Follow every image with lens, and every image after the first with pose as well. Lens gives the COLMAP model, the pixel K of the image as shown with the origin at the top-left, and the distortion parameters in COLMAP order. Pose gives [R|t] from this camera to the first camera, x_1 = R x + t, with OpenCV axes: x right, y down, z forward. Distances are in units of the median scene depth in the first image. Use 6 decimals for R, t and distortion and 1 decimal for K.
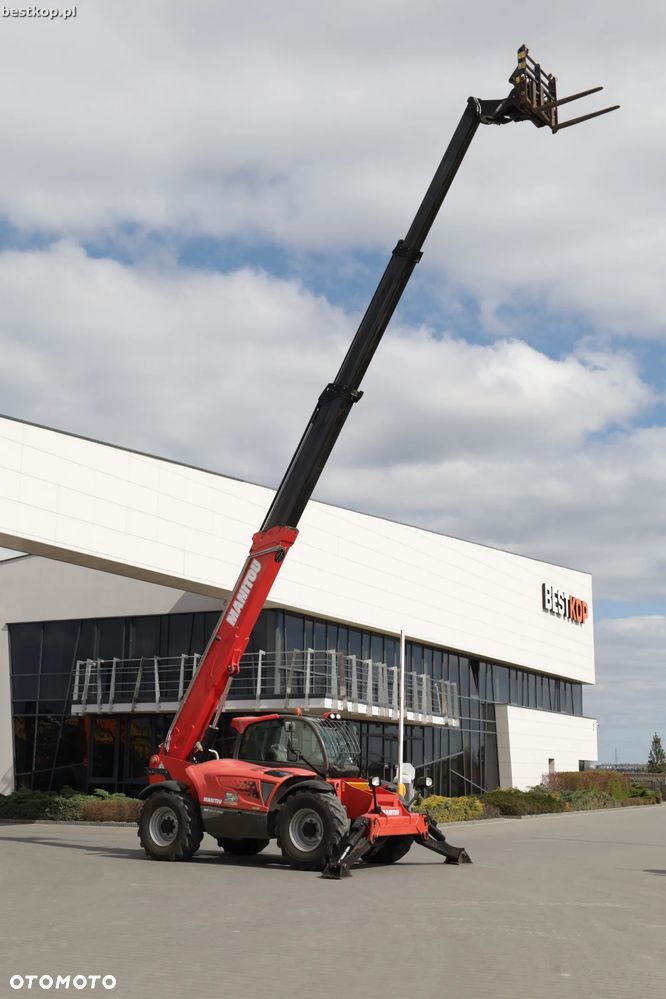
lens RADIAL K [[1210.6, 0, 323.6], [0, 1210.6, 502.4], [0, 0, 1]] dist [0.023116, 0.000000]
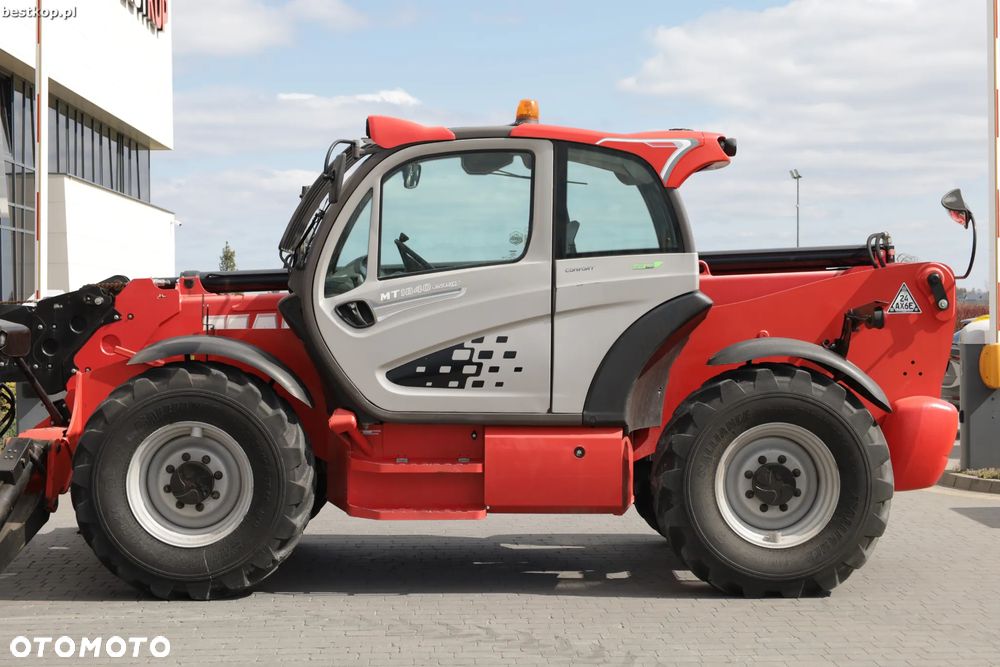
lens RADIAL K [[1752.7, 0, 492.5], [0, 1752.7, 336.9], [0, 0, 1]] dist [0.025863, 0.000000]
pose [[0.874901, -0.031547, 0.483273, -0.056385], [-0.082078, 0.973783, 0.212158, 0.104164], [-0.477296, -0.225283, 0.849374, 0.488366]]
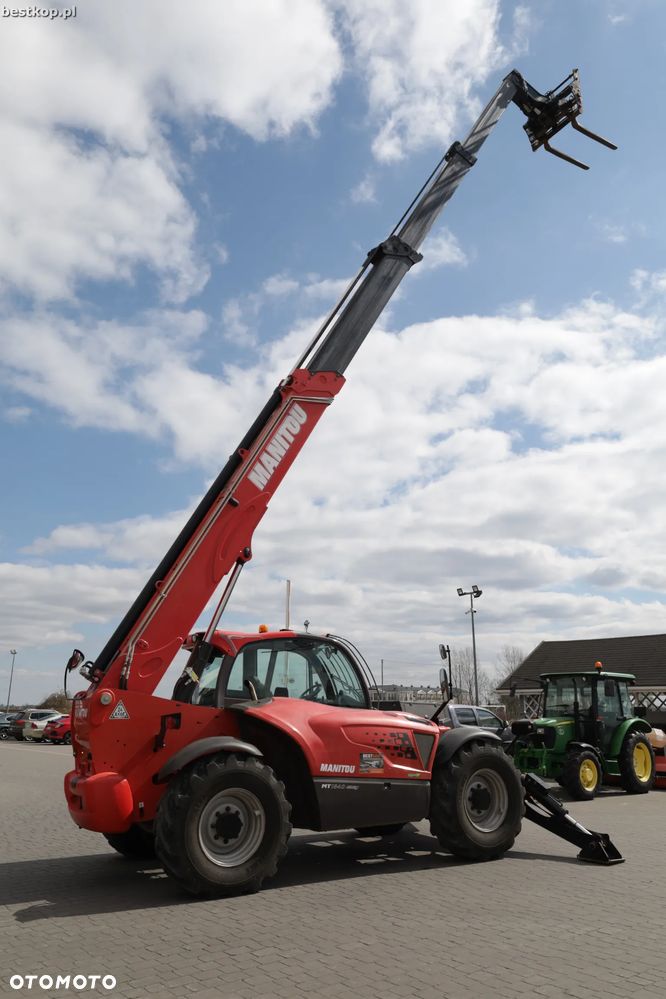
lens RADIAL K [[744.9, 0, 331.2], [0, 744.9, 497.5], [0, 0, 1]] dist [-0.002672, -0.006789]
pose [[0.383889, 0.242608, 0.890938, -0.282856], [-0.194198, 0.964500, -0.178963, 0.116147], [-0.902727, -0.104317, 0.417375, 0.545948]]
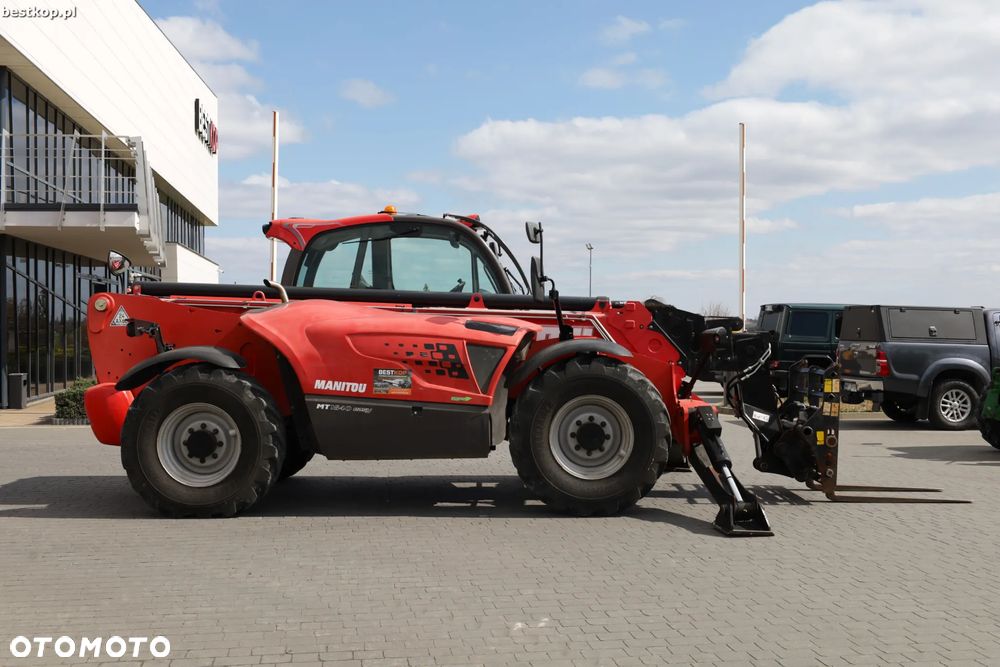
lens RADIAL K [[1178.8, 0, 500.5], [0, 1178.8, 332.9], [0, 0, 1]] dist [0.002877, 0.000000]
pose [[0.814863, -0.016561, 0.579418, -0.191086], [-0.112879, 0.975922, 0.186642, 0.085043], [-0.568557, -0.217492, 0.793373, 0.385733]]
